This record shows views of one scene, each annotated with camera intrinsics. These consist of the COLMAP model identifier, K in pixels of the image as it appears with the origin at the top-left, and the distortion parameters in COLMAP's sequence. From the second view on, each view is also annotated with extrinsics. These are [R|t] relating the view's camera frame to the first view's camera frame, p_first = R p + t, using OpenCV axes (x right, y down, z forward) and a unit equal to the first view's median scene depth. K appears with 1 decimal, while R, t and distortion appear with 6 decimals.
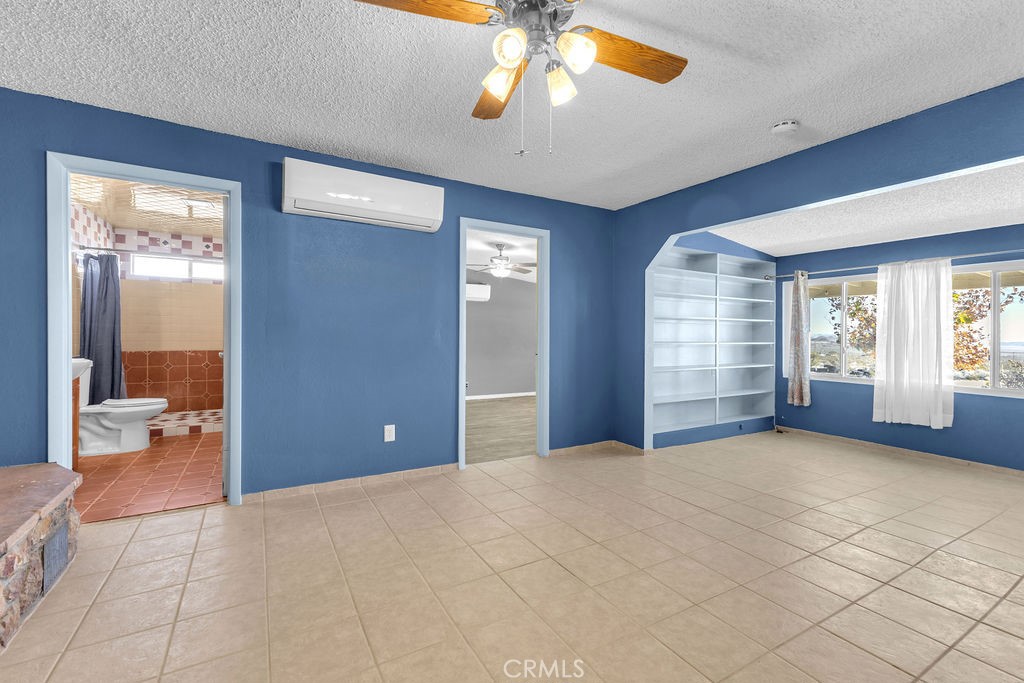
lens RADIAL K [[444.6, 0, 519.4], [0, 444.6, 332.6], [0, 0, 1]] dist [0.011219, -0.002835]
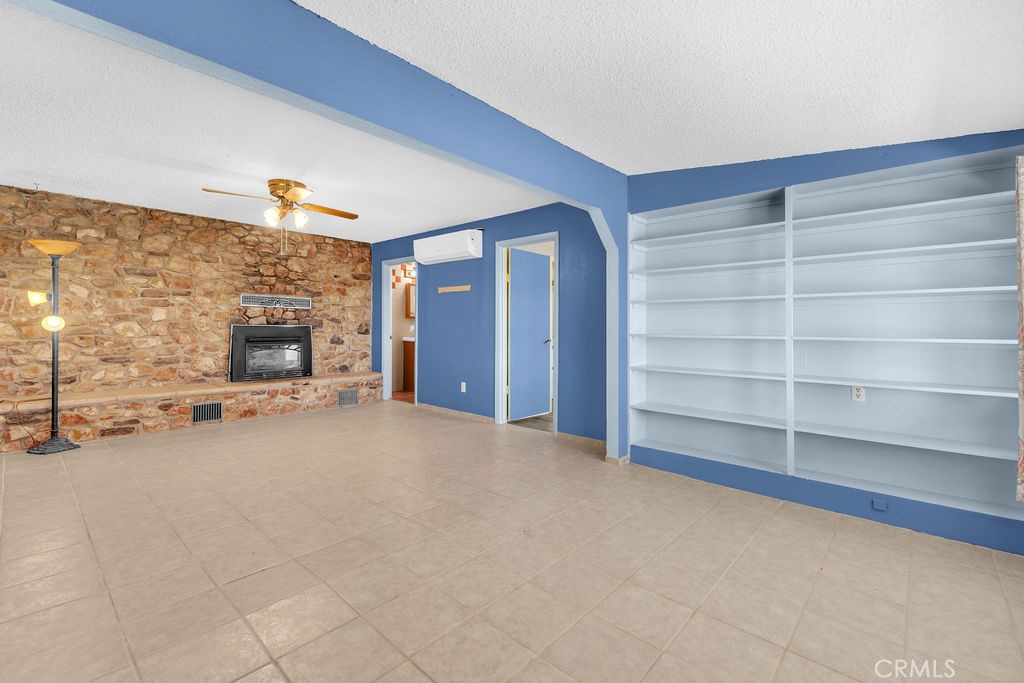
lens RADIAL K [[444.6, 0, 513.8], [0, 444.6, 313.8], [0, 0, 1]] dist [0.011219, -0.002835]
pose [[0.298986, -0.036386, -0.953563, 1.084896], [-0.002013, 0.999247, -0.038761, 0.019541], [0.954255, 0.013508, 0.298688, 0.568486]]
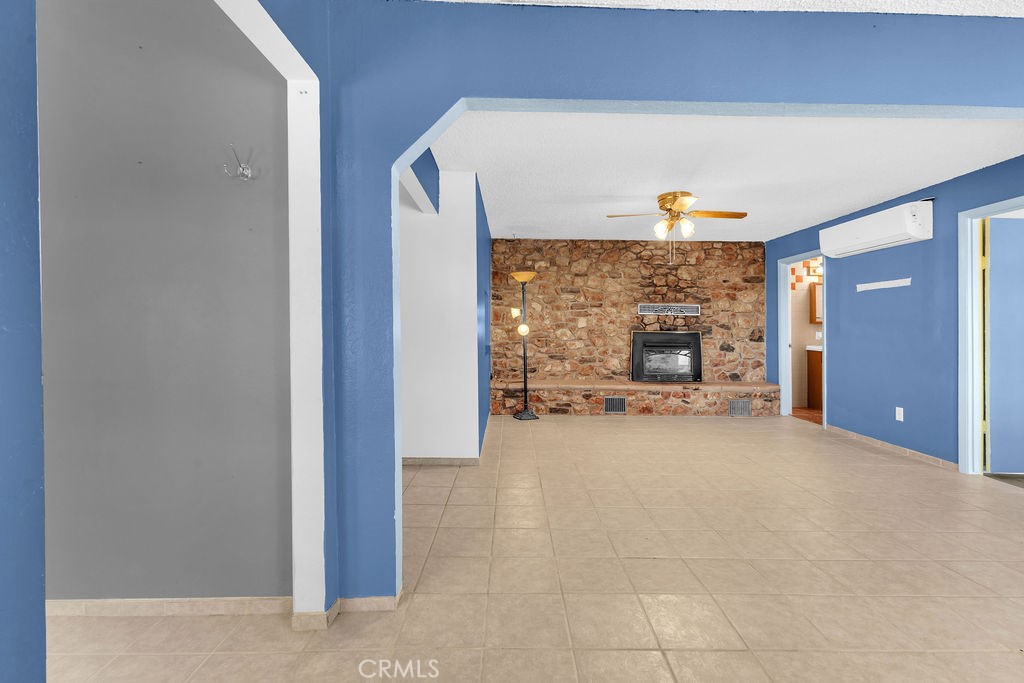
lens RADIAL K [[444.6, 0, 517.8], [0, 444.6, 326.9], [0, 0, 1]] dist [0.011219, -0.002835]
pose [[-0.493286, -0.021837, -0.869593, 1.073361], [-0.013194, 0.999758, -0.017622, 0.020132], [0.869767, 0.002781, -0.493454, 0.573151]]
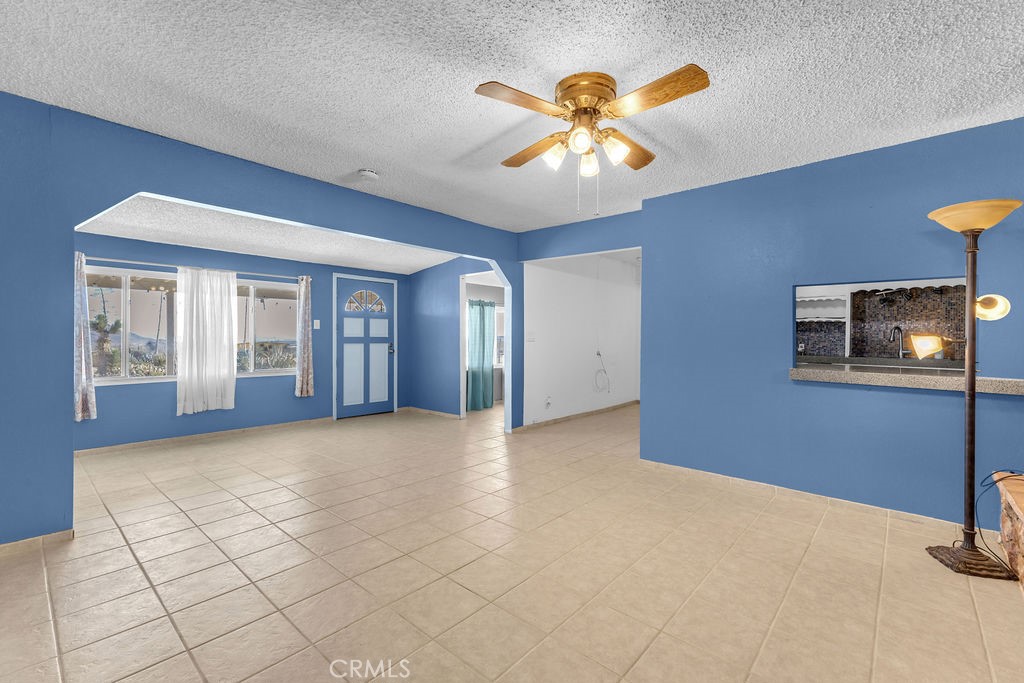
lens RADIAL K [[444.6, 0, 513.7], [0, 444.6, 338.1], [0, 0, 1]] dist [0.011219, -0.002835]
pose [[-0.307670, -0.012911, 0.951405, -0.470768], [-0.015057, 0.999849, 0.008699, -0.003671], [-0.951374, -0.011649, -0.307818, 0.631700]]
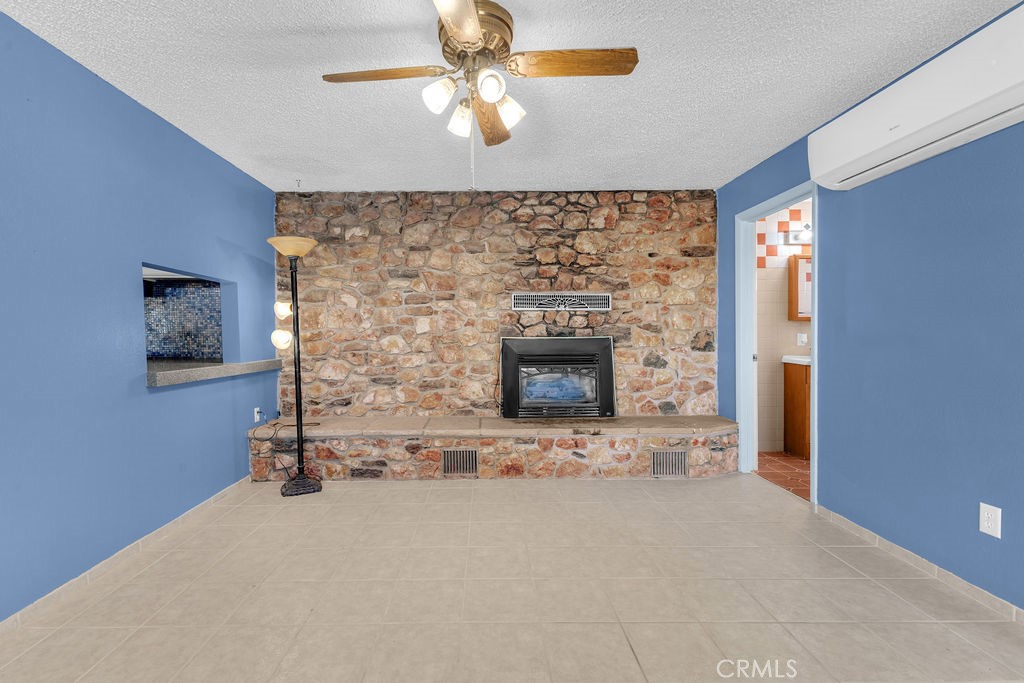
lens RADIAL K [[444.6, 0, 489.6], [0, 444.6, 344.7], [0, 0, 1]] dist [0.011219, -0.002835]
pose [[-0.502661, 0.014710, -0.864358, 0.395841], [0.002309, 0.999875, 0.015673, 0.003200], [0.864480, 0.005883, -0.502632, 0.616743]]
